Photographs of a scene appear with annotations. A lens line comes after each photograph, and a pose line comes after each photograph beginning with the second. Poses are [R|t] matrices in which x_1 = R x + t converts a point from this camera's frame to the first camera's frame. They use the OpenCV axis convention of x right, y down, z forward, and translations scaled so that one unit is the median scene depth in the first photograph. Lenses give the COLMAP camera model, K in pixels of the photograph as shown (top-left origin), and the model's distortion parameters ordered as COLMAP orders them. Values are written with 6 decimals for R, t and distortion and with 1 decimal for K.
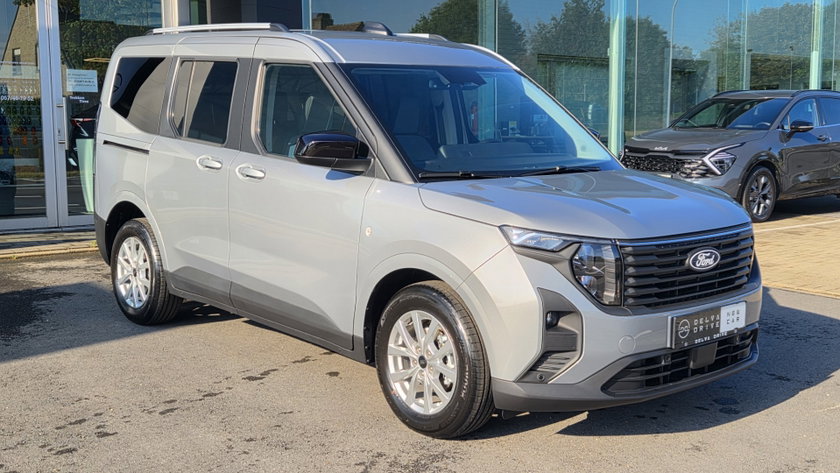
lens RADIAL K [[1030.5, 0, 421.6], [0, 1030.5, 232.4], [0, 0, 1]] dist [0.020515, 0.000000]
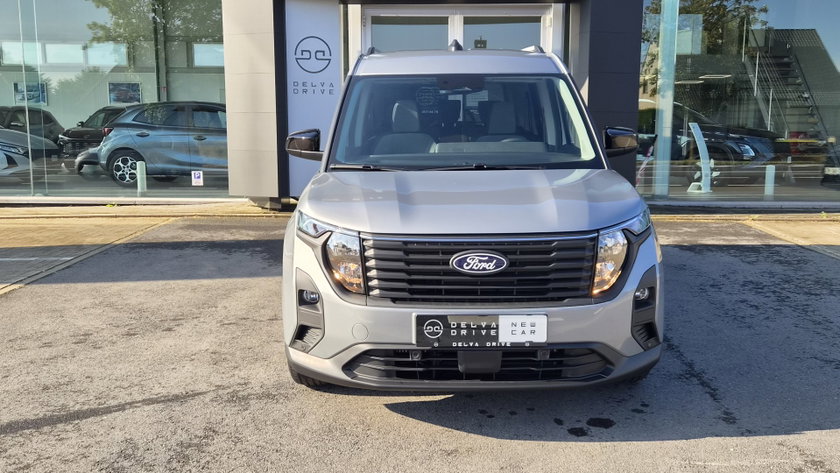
lens RADIAL K [[741.8, 0, 422.3], [0, 741.8, 232.2], [0, 0, 1]] dist [0.104547, -0.062283]
pose [[0.752248, 0.100725, -0.651136, 0.685570], [-0.078926, 0.994905, 0.062721, -0.041946], [0.654136, 0.004210, 0.756365, 0.441219]]
